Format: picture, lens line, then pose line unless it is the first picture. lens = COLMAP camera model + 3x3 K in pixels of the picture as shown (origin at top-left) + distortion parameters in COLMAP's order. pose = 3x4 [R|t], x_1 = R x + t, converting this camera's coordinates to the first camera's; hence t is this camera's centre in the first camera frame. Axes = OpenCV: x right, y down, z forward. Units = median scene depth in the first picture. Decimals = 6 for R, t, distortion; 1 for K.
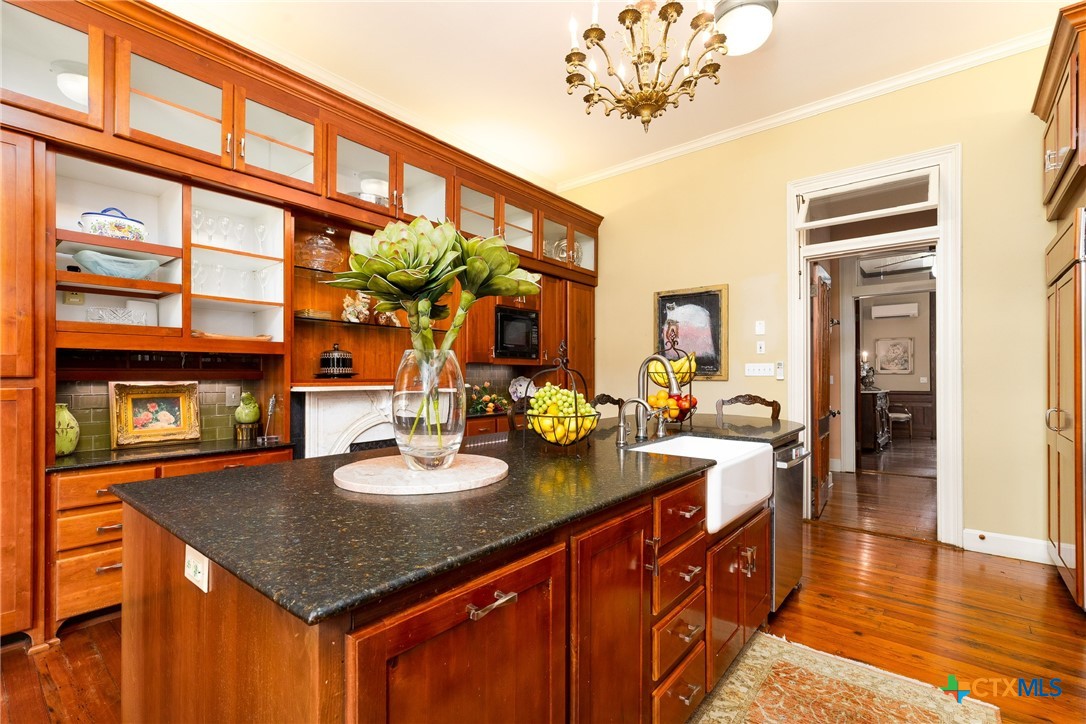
lens RADIAL K [[493.6, 0, 539.6], [0, 493.6, 370.8], [0, 0, 1]] dist [0.004014, -0.002307]
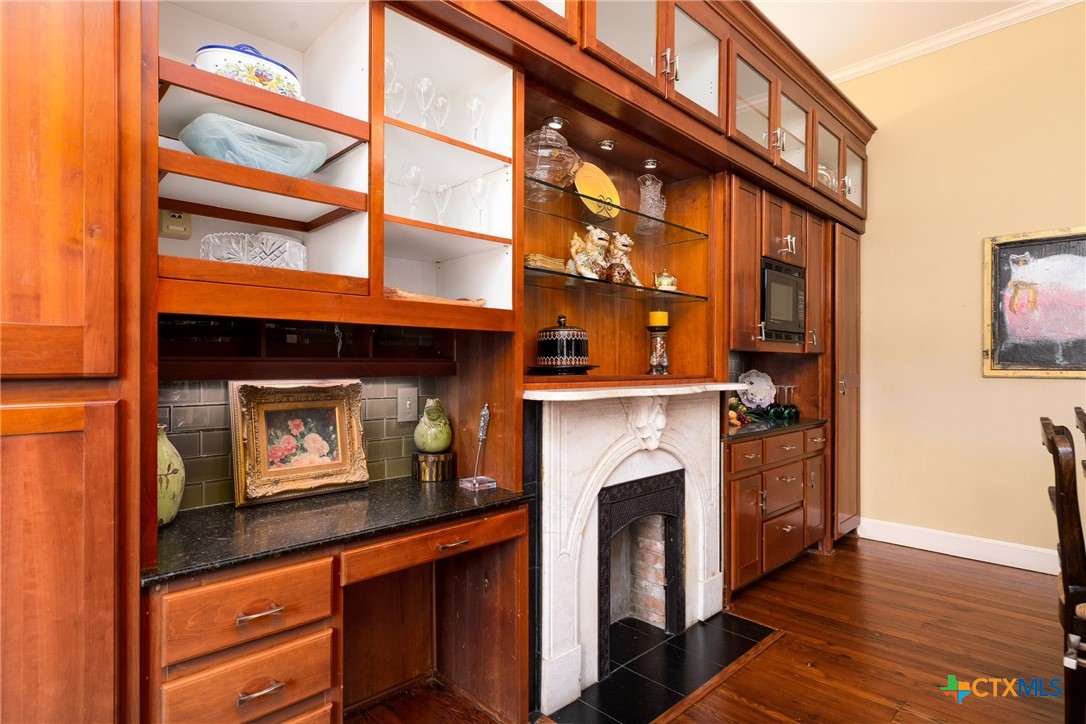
lens RADIAL K [[566.9, 0, 547.9], [0, 566.9, 361.1], [0, 0, 1]] dist [-0.005028, -0.000928]
pose [[0.994051, 0.004041, -0.108839, -0.440264], [-0.003703, 0.999988, 0.003314, -0.003505], [0.108851, -0.002892, 0.994054, 0.405107]]
